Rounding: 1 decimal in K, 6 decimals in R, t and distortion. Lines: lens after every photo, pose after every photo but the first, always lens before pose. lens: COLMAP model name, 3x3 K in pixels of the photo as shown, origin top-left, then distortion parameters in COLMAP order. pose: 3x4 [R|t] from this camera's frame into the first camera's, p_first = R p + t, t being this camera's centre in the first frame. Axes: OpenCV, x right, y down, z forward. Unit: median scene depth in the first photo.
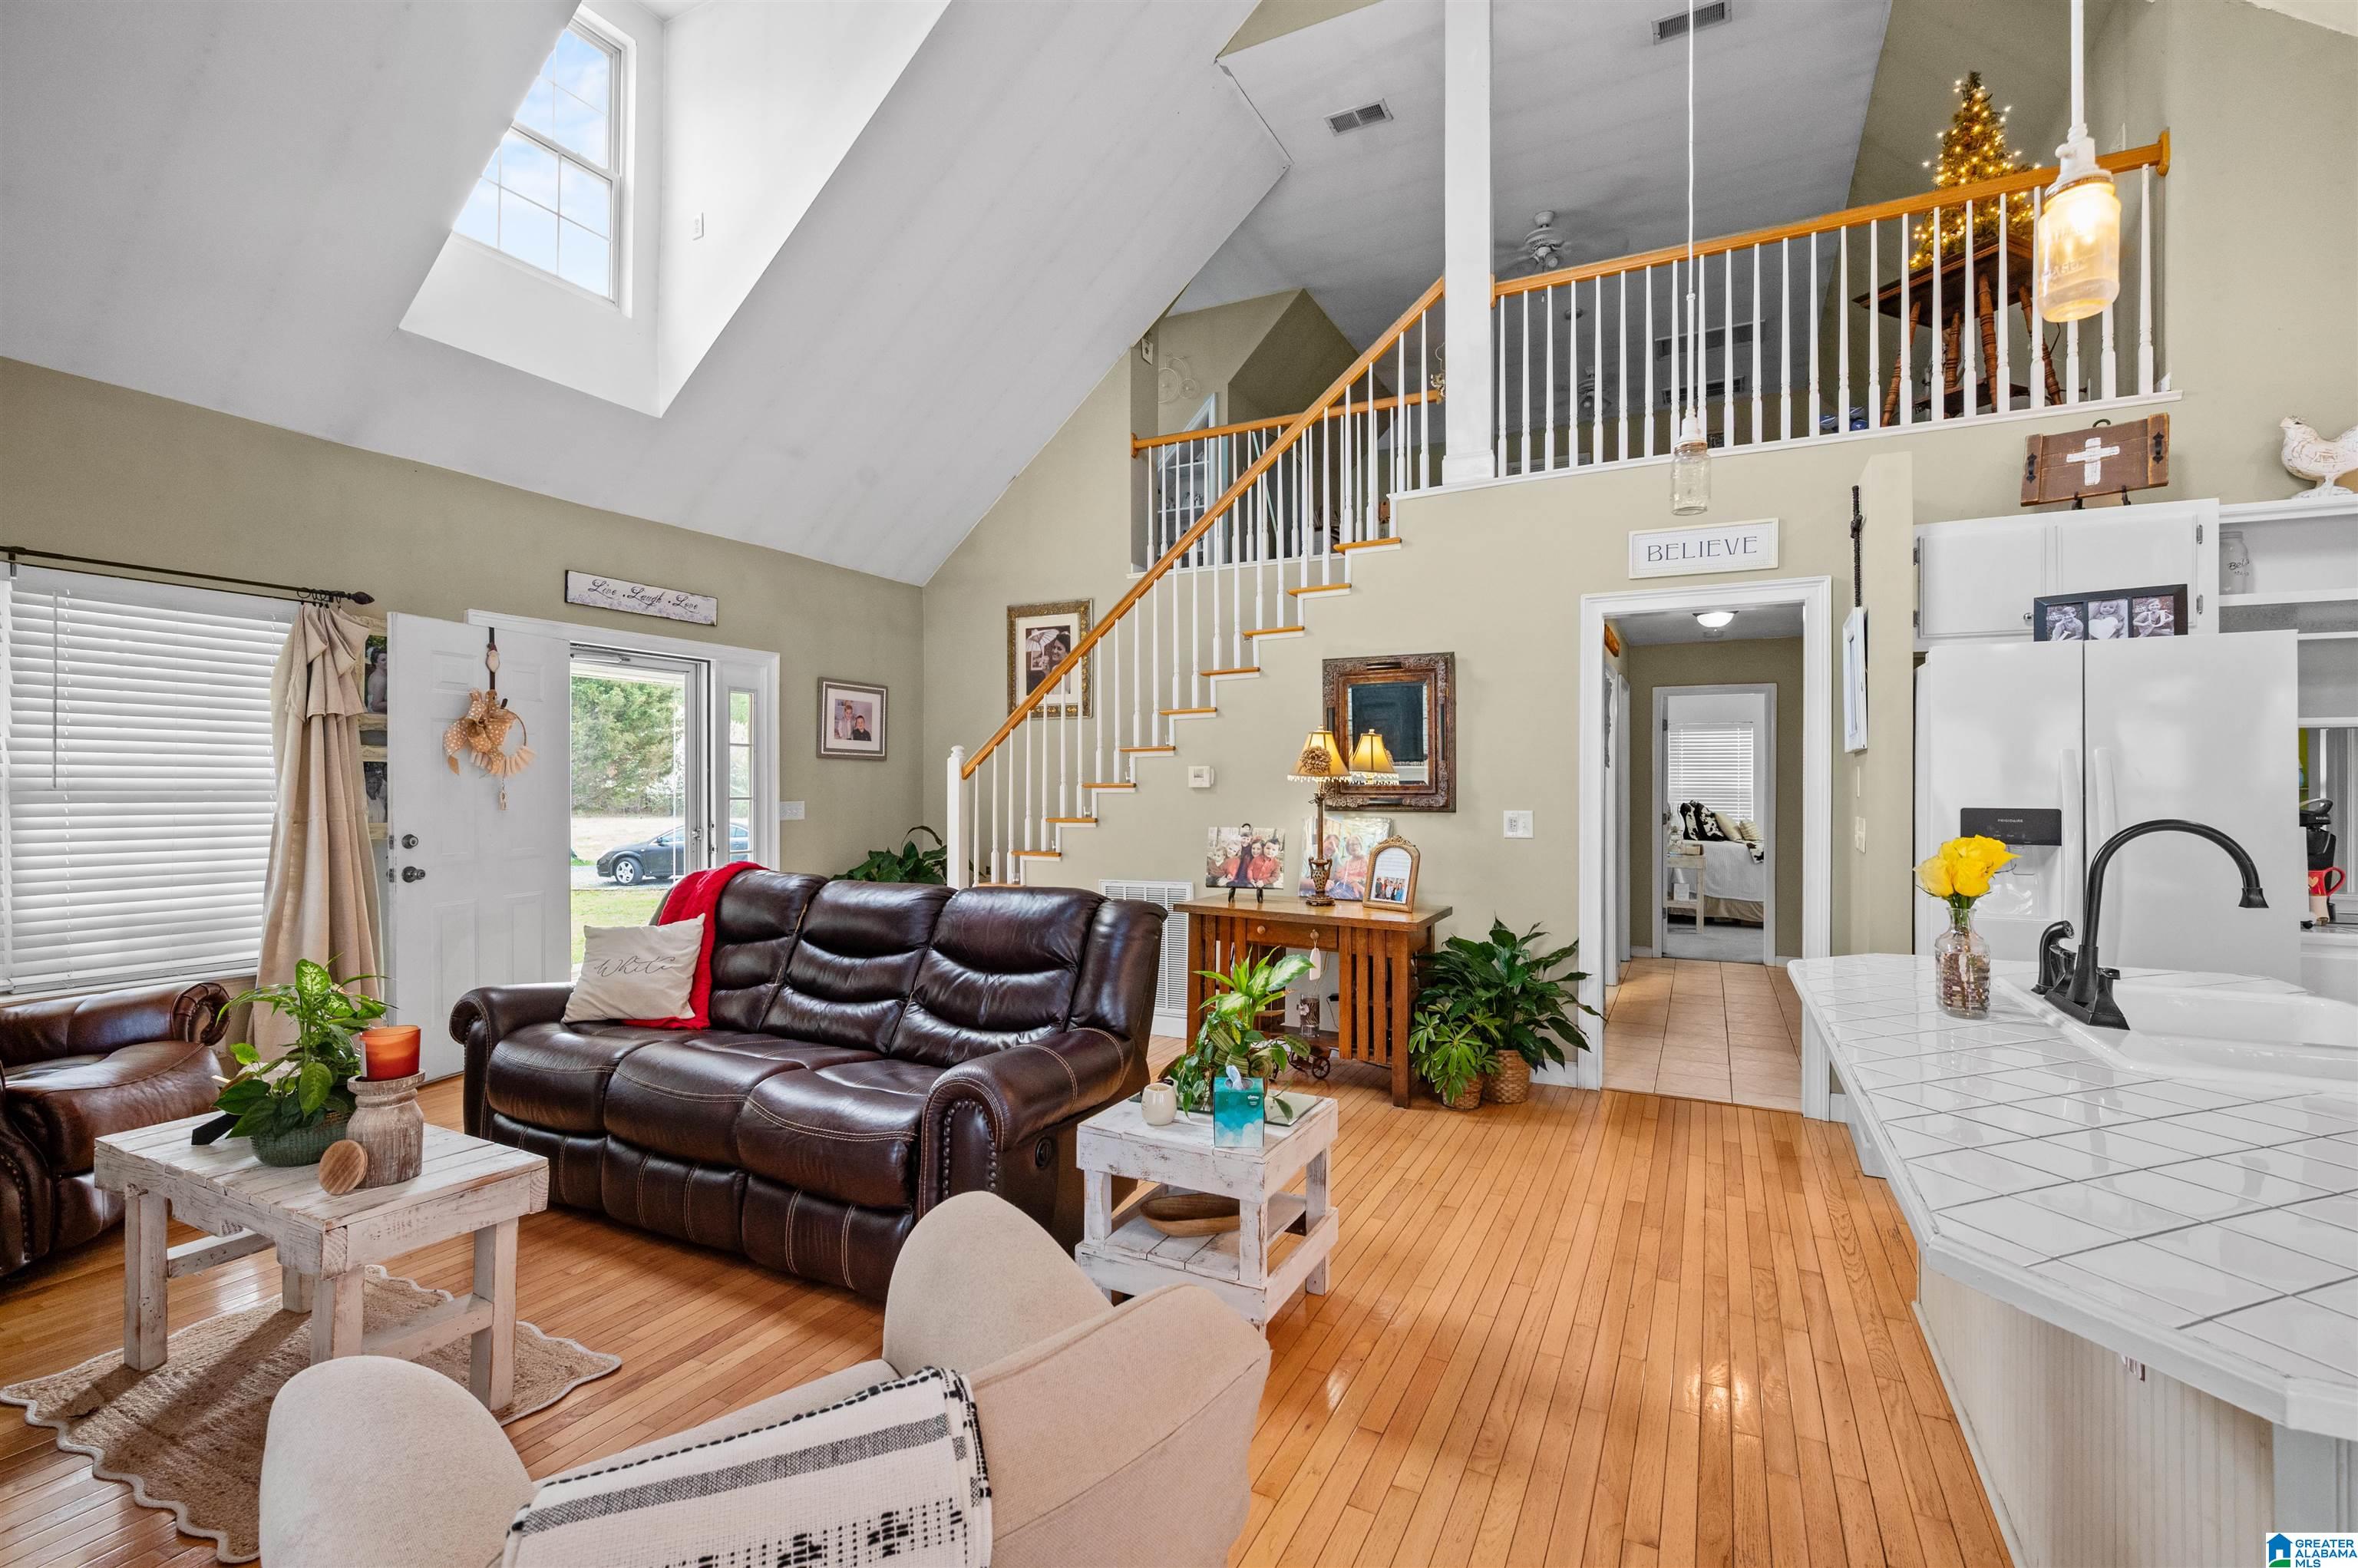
lens RADIAL K [[1026.3, 0, 1177.4], [0, 1026.3, 782.0], [0, 0, 1]] dist [-0.001428, -0.001414]
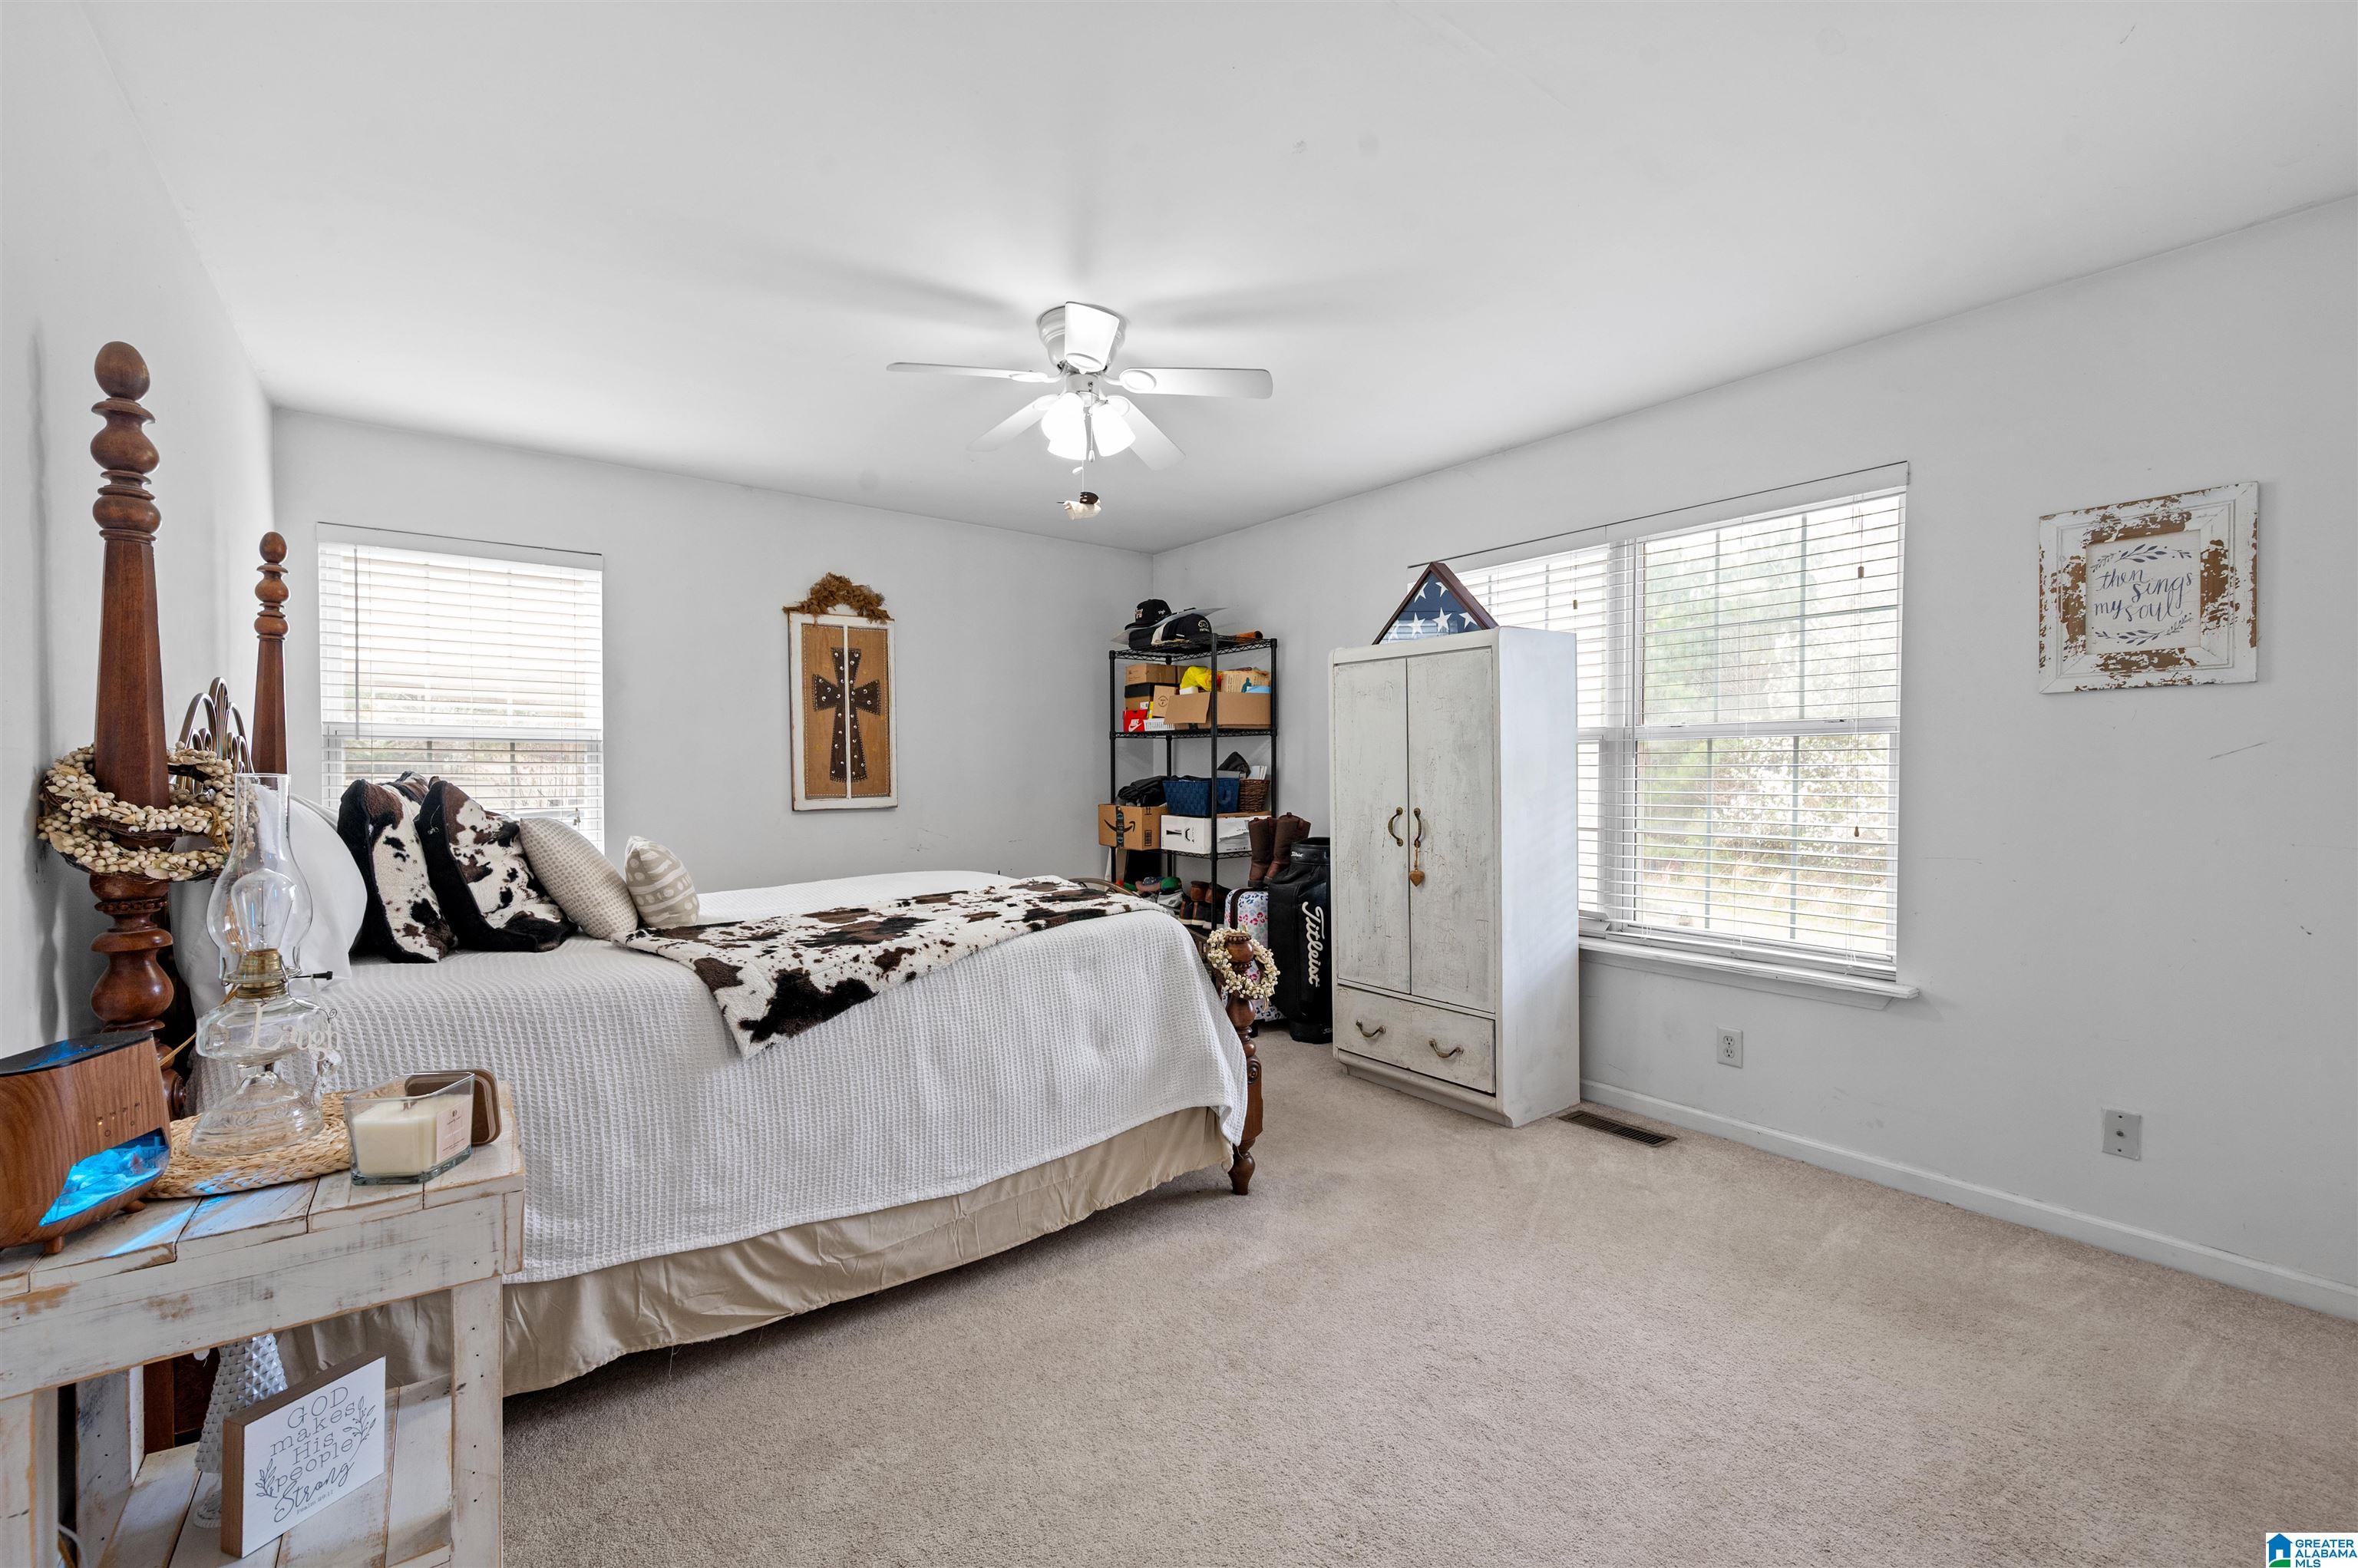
lens RADIAL K [[1008.7, 0, 1184.3], [0, 1008.7, 775.6], [0, 0, 1]] dist [-0.002102, -0.000045]
pose [[0.453810, -0.021120, 0.890848, 0.391874], [0.000654, 0.999727, 0.023368, 0.014223], [-0.891098, -0.010022, 0.453700, 0.767506]]
